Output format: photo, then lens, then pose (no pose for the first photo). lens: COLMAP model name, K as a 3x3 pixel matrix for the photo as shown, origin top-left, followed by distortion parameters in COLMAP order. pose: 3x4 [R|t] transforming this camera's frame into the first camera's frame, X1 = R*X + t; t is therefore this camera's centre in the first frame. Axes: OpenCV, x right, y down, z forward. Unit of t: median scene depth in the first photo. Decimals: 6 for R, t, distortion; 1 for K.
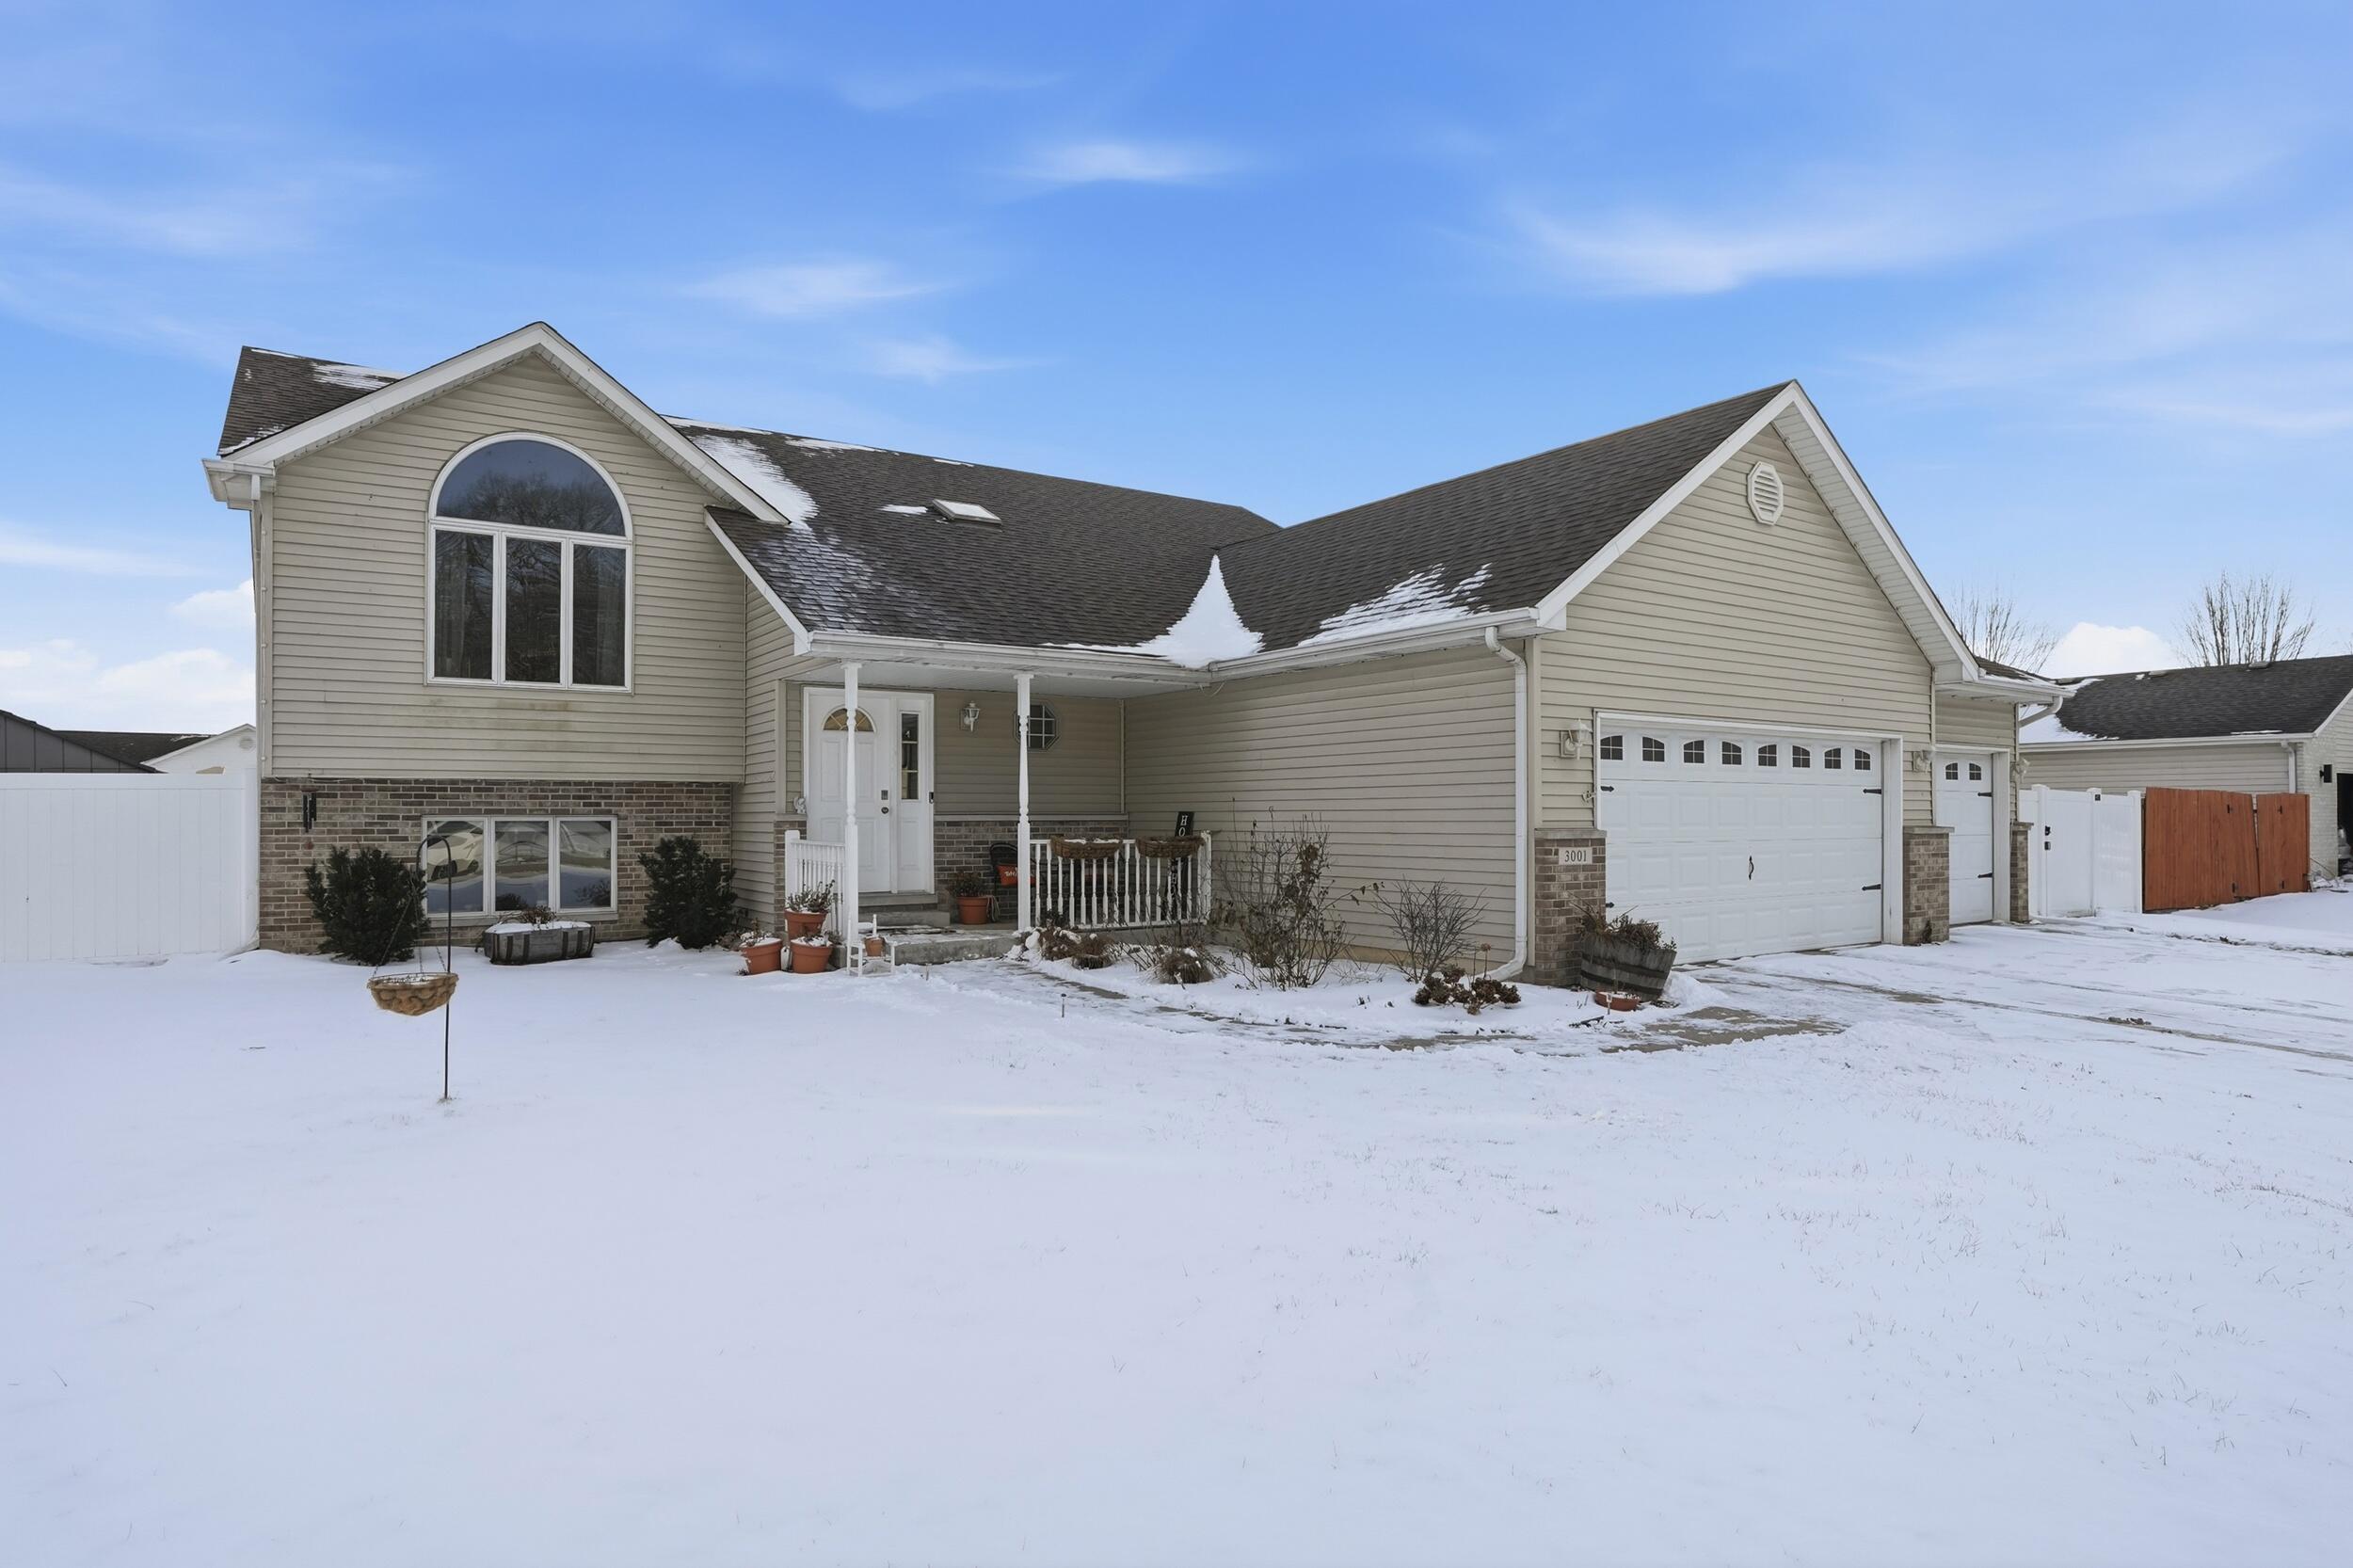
lens RADIAL K [[1310.6, 0, 1176.5], [0, 1310.6, 771.6], [0, 0, 1]] dist [-0.032573, -0.000345]
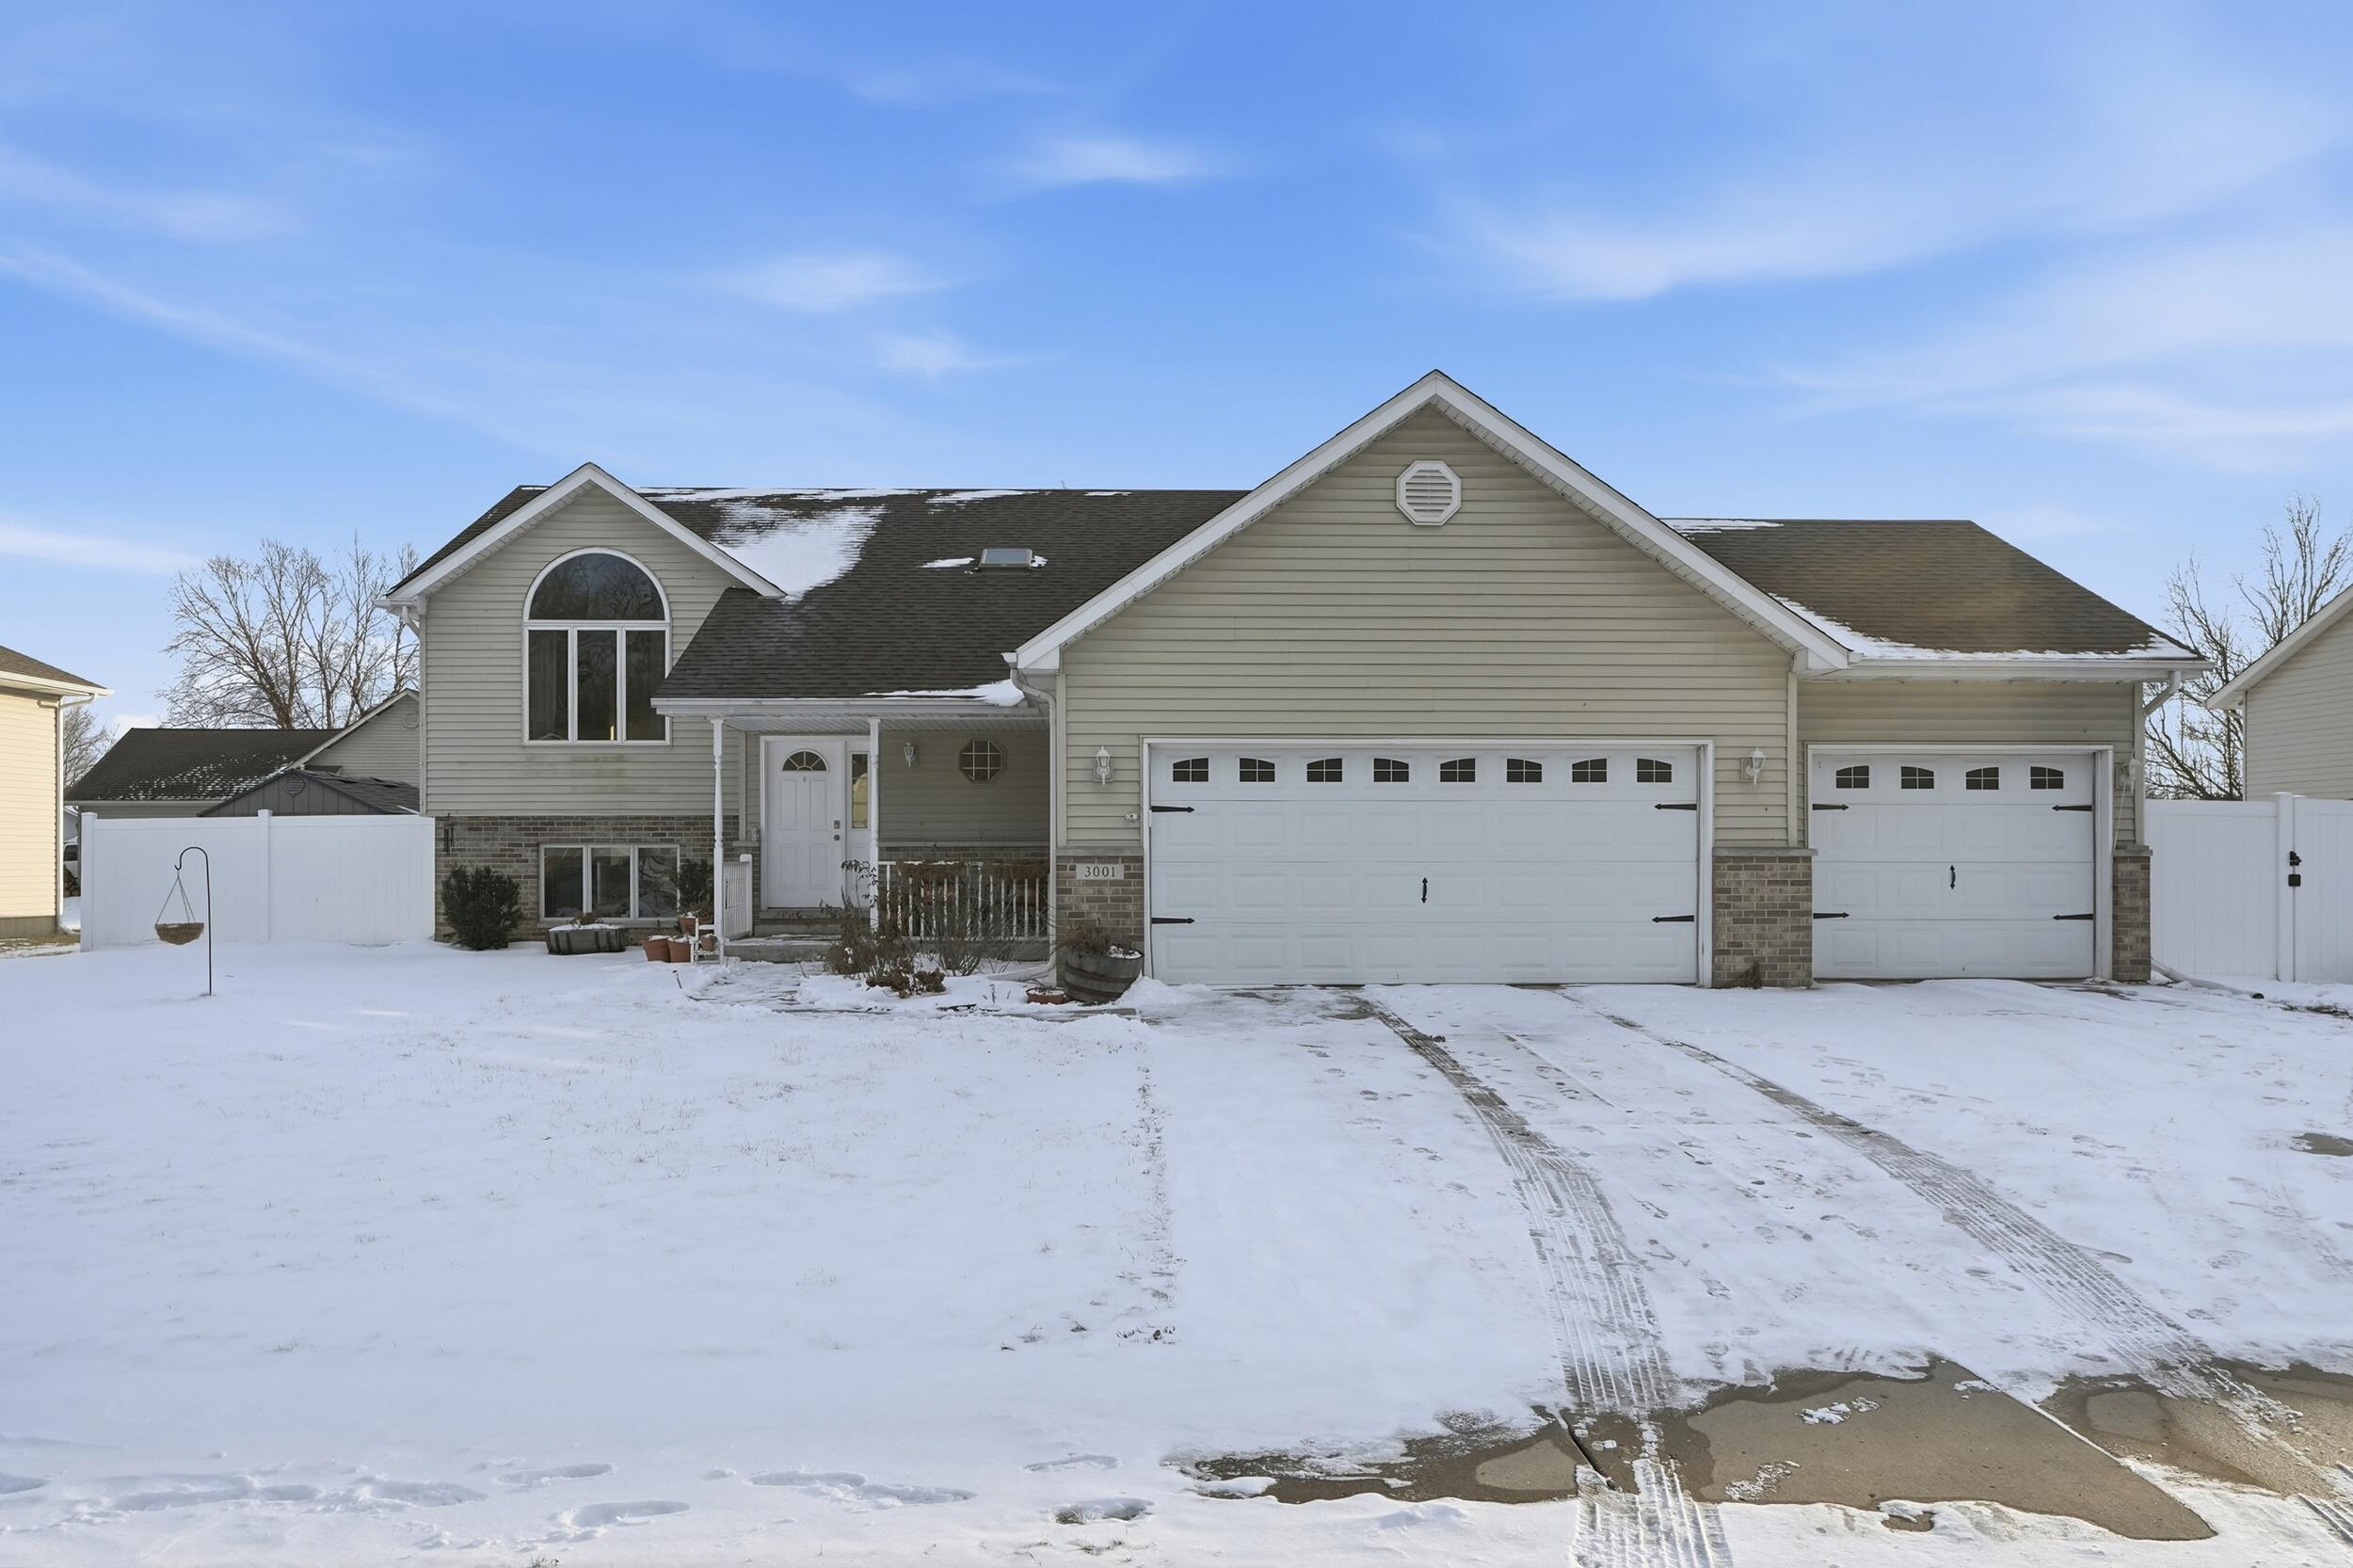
lens RADIAL K [[1739.4, 0, 1177.8], [0, 1739.4, 804.4], [0, 0, 1]] dist [0.000669, -0.000145]
pose [[0.843484, -0.017496, -0.536870, 0.935627], [0.018865, 0.999818, -0.002945, 0.011364], [0.536824, -0.007644, 0.843660, -0.155794]]
